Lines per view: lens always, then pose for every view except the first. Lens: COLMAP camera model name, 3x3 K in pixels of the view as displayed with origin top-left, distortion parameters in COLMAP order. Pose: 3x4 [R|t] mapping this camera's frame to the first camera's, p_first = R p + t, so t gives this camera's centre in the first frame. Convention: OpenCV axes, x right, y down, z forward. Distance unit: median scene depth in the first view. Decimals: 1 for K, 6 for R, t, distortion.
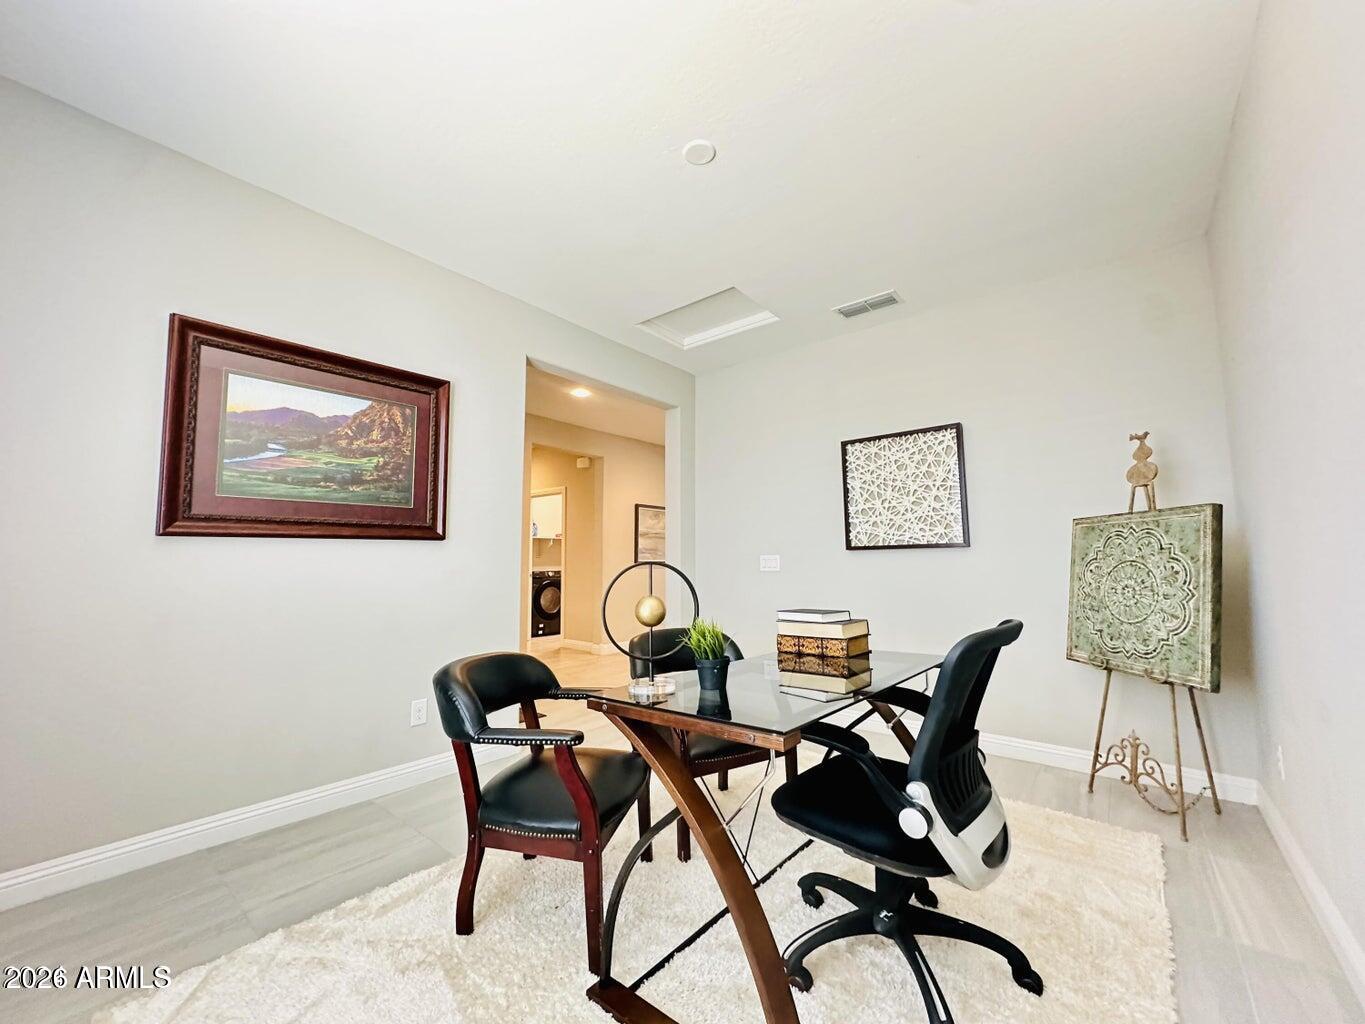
lens RADIAL K [[579.5, 0, 682.5], [0, 579.5, 512.0], [0, 0, 1]] dist [0.000006, -0.000003]
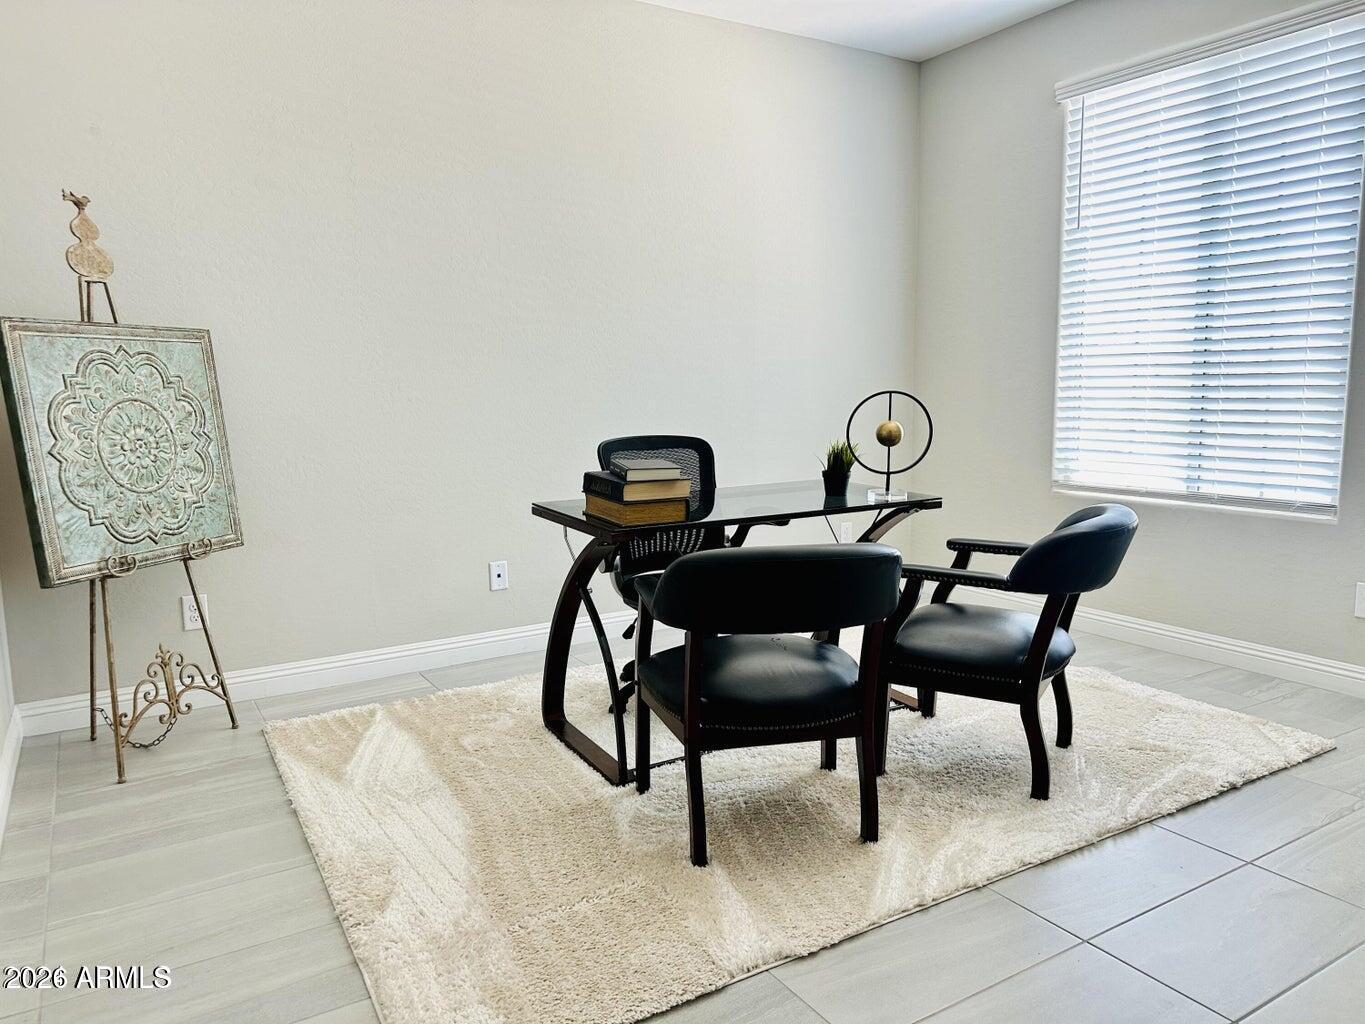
lens RADIAL K [[986.2, 0, 682.5], [0, 986.2, 512.0], [0, 0, 1]] dist [0.031745, -0.000777]
pose [[-0.944369, -0.018699, 0.328356, -0.198471], [-0.003284, 0.998869, 0.047439, 0.158290], [-0.328871, 0.043721, -0.943362, 1.891955]]
